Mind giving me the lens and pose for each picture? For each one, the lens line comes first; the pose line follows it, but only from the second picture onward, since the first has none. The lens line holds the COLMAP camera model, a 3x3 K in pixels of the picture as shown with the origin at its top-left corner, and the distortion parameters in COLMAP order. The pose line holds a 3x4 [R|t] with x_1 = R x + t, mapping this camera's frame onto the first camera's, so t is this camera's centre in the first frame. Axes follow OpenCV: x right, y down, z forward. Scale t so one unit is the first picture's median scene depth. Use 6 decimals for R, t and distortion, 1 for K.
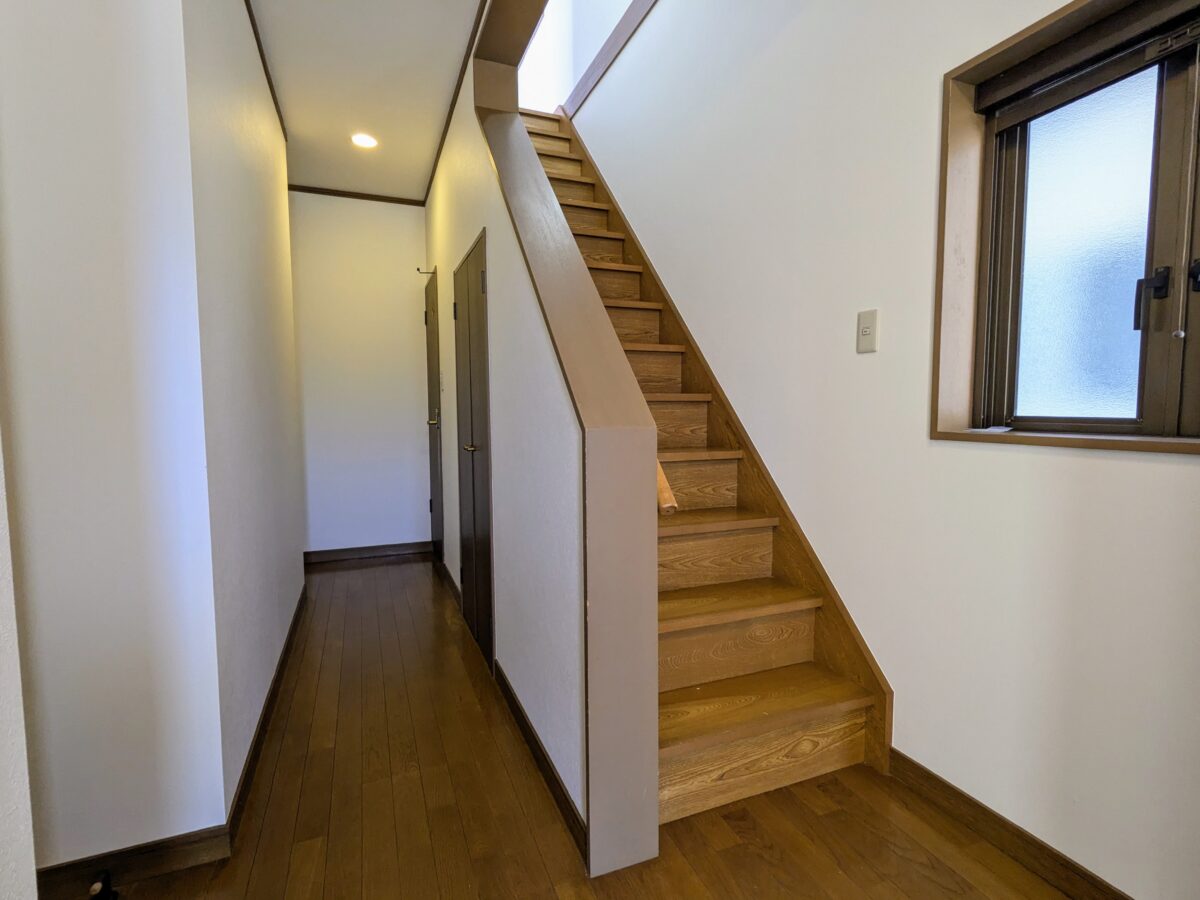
lens RADIAL K [[577.3, 0, 595.8], [0, 577.3, 449.8], [0, 0, 1]] dist [-0.003206, 0.000432]
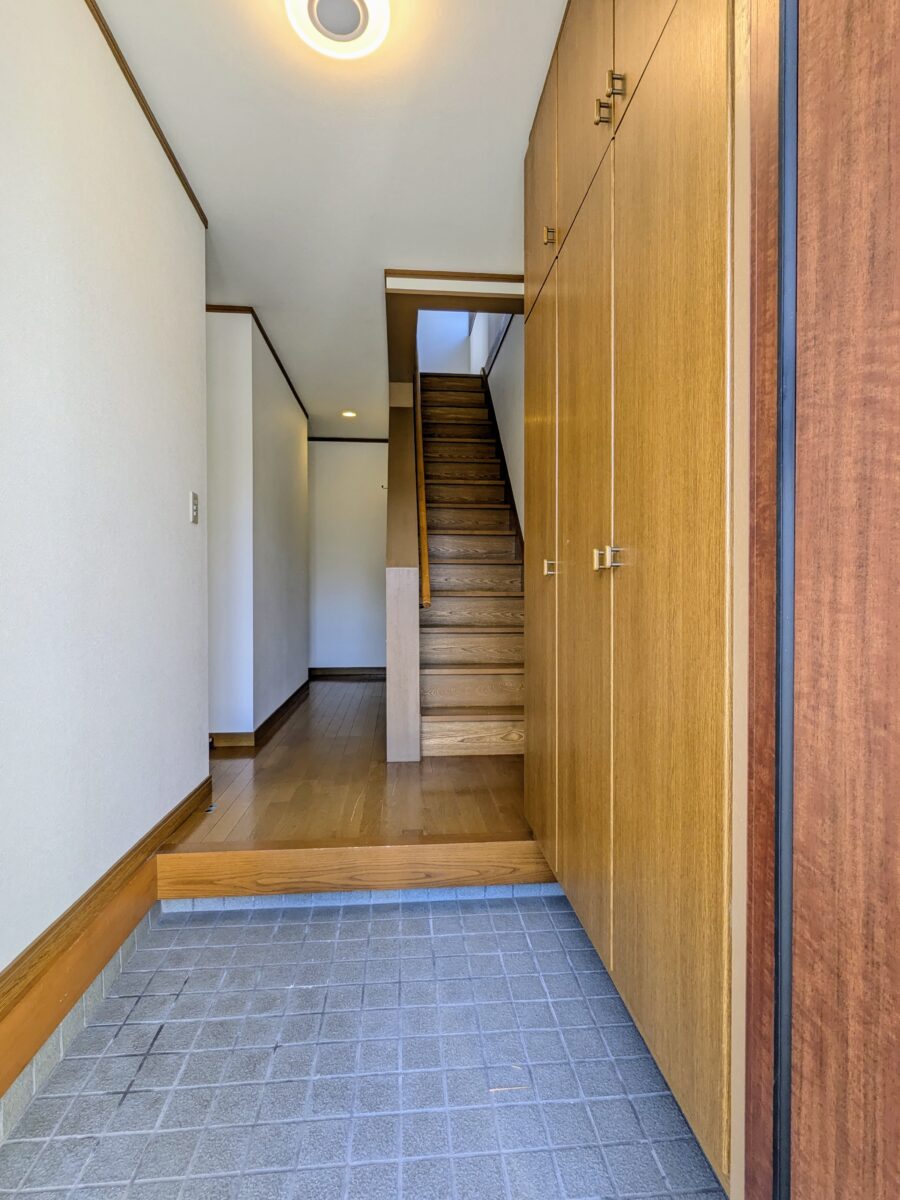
lens RADIAL K [[577.3, 0, 450.8], [0, 577.3, 598.2], [0, 0, 1]] dist [-0.003206, 0.000432]
pose [[0.960736, 0.008984, -0.277317, 0.687882], [-0.026078, 0.997975, -0.058013, 0.169408], [0.276235, 0.062967, 0.959025, -0.936572]]
